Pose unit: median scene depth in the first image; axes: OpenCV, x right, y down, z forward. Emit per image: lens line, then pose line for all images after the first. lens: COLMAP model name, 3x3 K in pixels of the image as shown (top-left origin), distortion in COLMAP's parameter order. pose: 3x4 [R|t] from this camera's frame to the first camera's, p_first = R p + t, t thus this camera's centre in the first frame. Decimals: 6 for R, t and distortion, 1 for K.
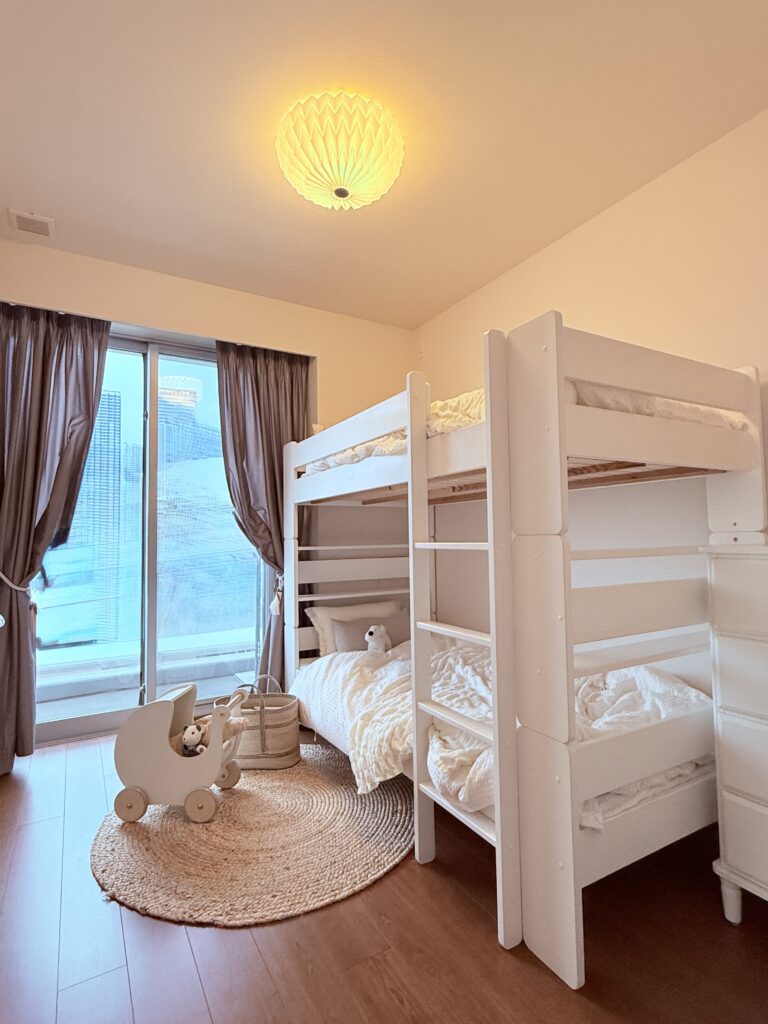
lens RADIAL K [[524.1, 0, 385.4], [0, 524.1, 508.4], [0, 0, 1]] dist [0.011189, -0.006282]
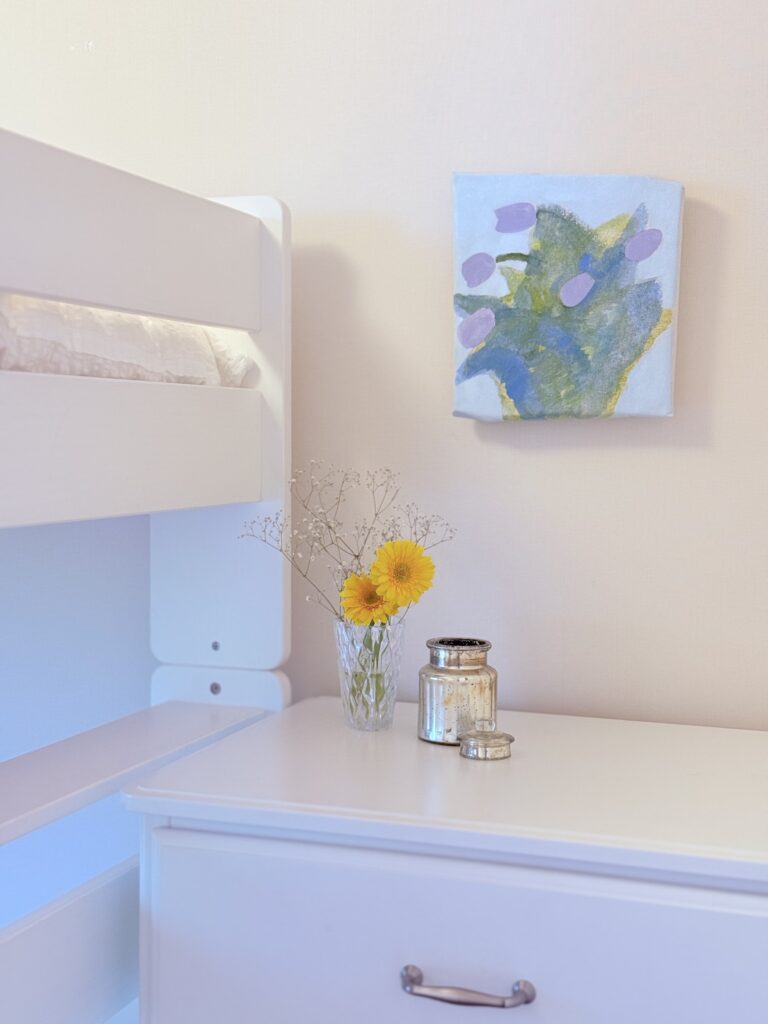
lens RADIAL K [[1432.4, 0, 385.3], [0, 1432.4, 518.2], [0, 0, 1]] dist [0.128772, 0.000000]
pose [[0.755735, -0.018713, 0.654610, 0.122321], [-0.056295, 0.994035, 0.093408, -0.151626], [-0.652453, -0.107443, 0.750174, 0.213541]]
